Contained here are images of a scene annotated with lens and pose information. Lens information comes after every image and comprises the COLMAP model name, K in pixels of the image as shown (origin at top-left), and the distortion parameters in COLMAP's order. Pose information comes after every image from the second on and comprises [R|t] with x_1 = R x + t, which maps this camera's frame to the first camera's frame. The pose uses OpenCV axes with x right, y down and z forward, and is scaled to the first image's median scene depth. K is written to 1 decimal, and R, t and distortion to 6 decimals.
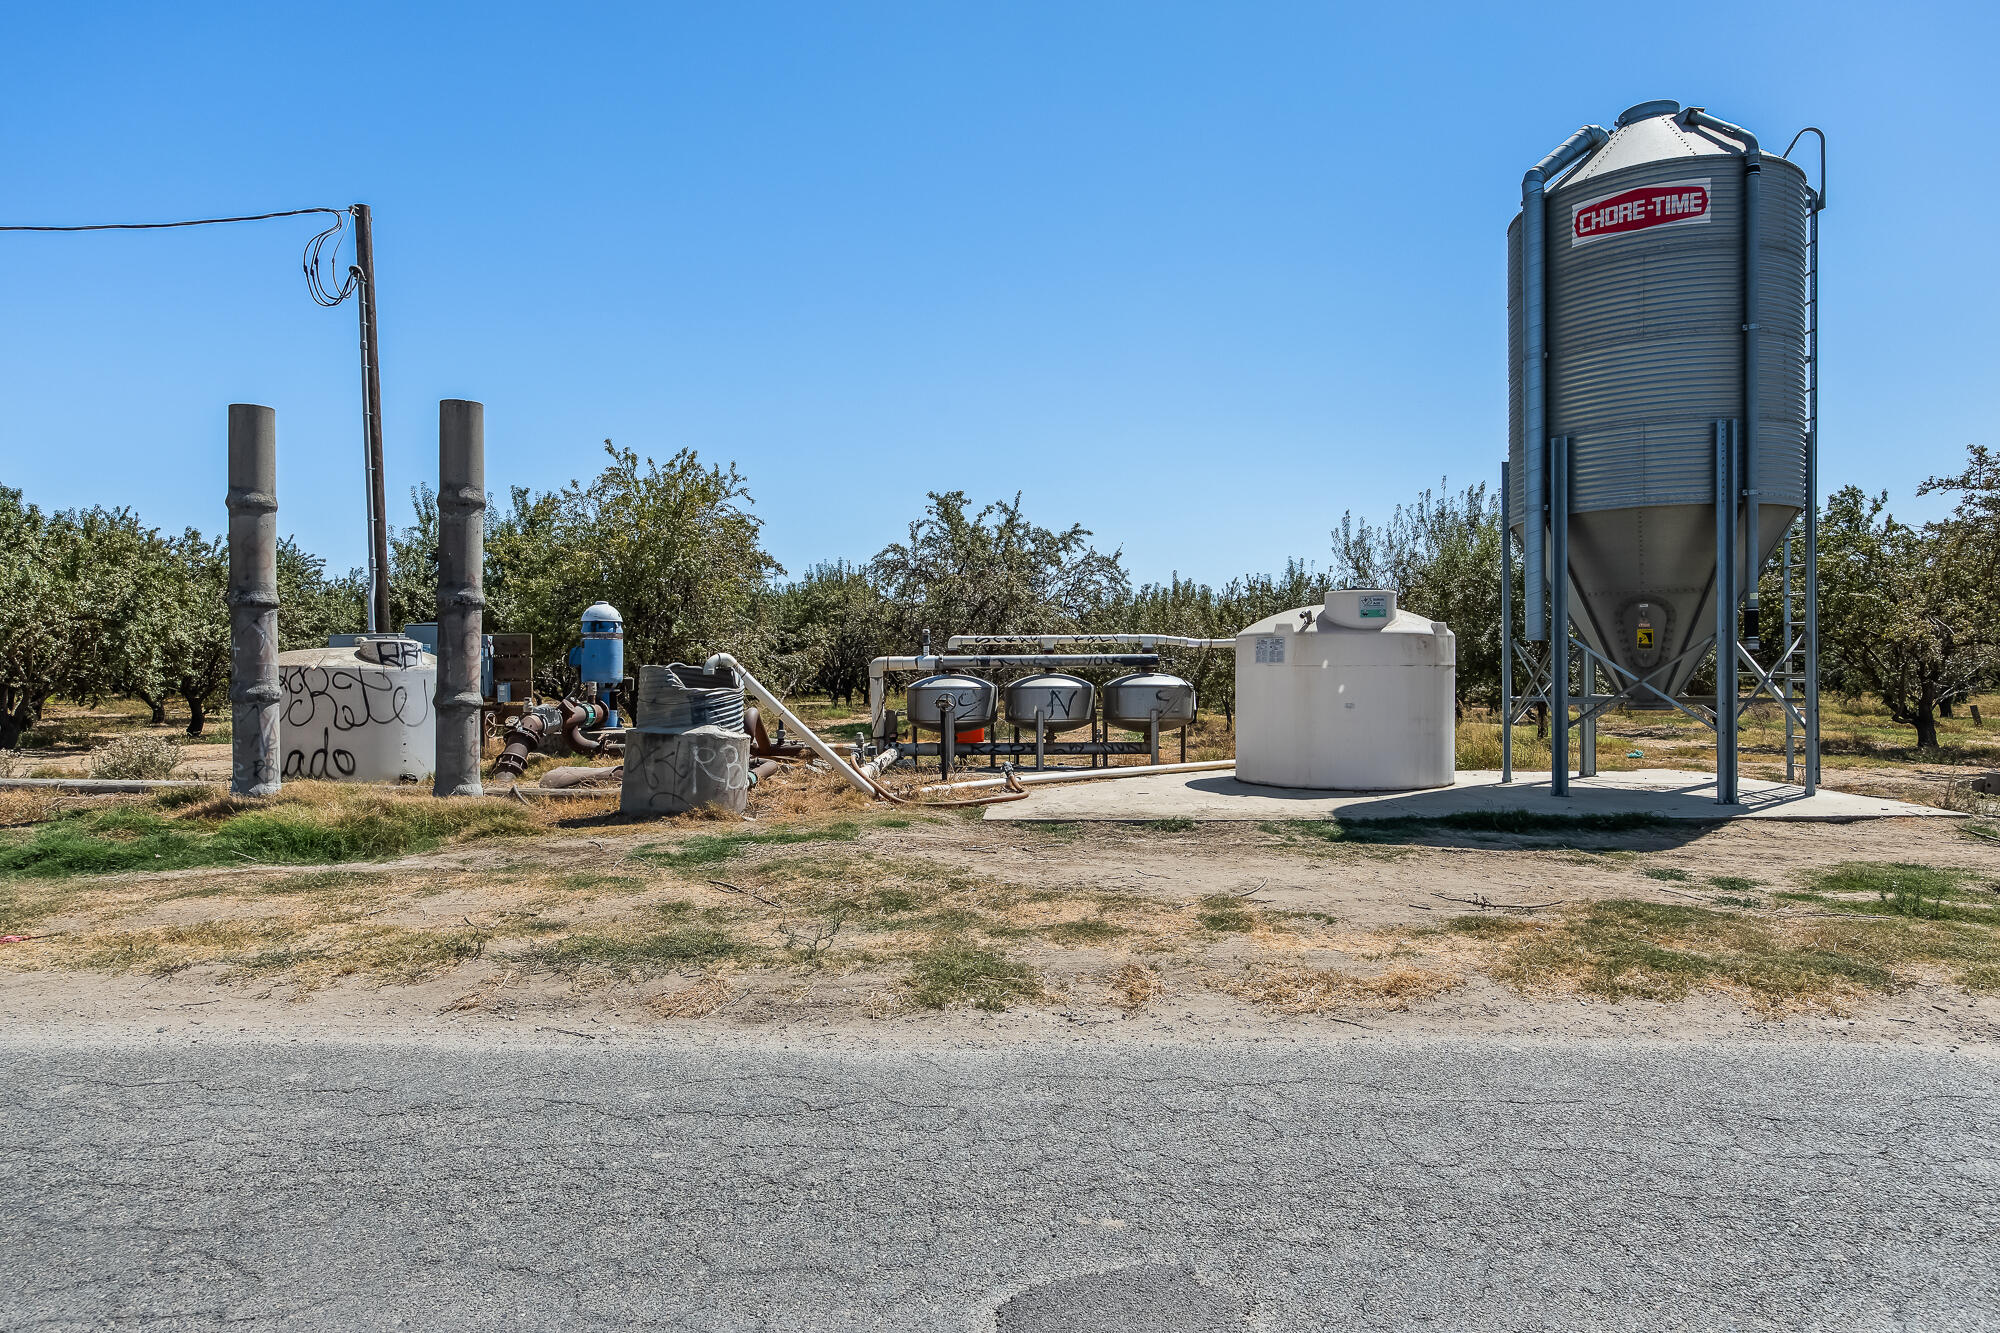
lens RADIAL K [[1141.6, 0, 1001.7], [0, 1141.6, 688.2], [0, 0, 1]] dist [-0.003192, -0.000687]
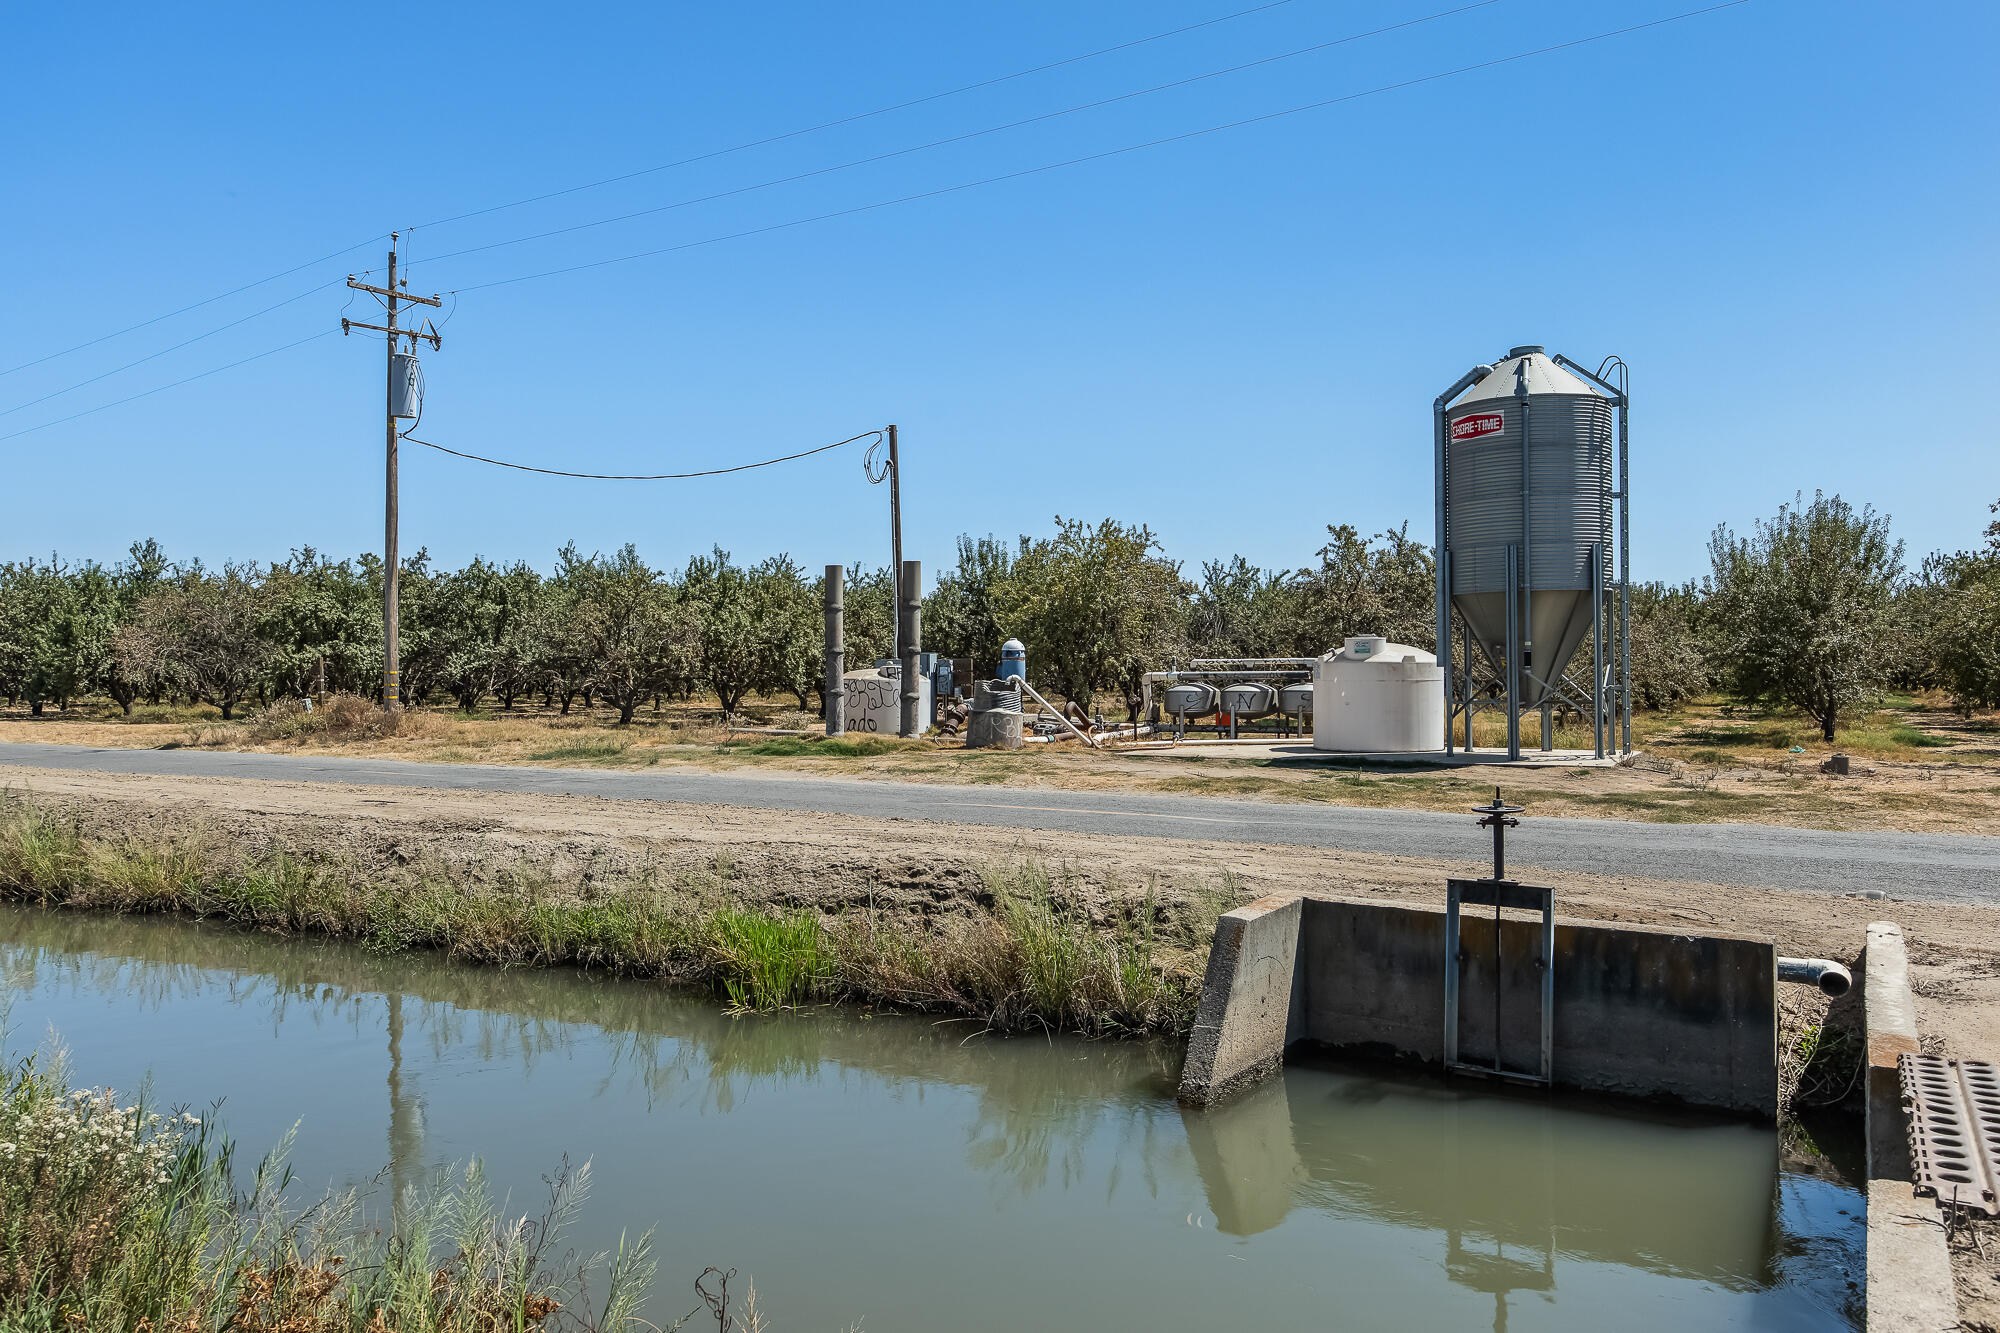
lens RADIAL K [[1497.9, 0, 1000.3], [0, 1497.9, 665.6], [0, 0, 1]] dist [0.001826, 0.000132]
pose [[0.872851, -0.000643, -0.487987, 0.788652], [-0.005159, 0.999931, -0.010545, -0.013034], [0.487960, 0.011722, 0.872787, -1.044825]]
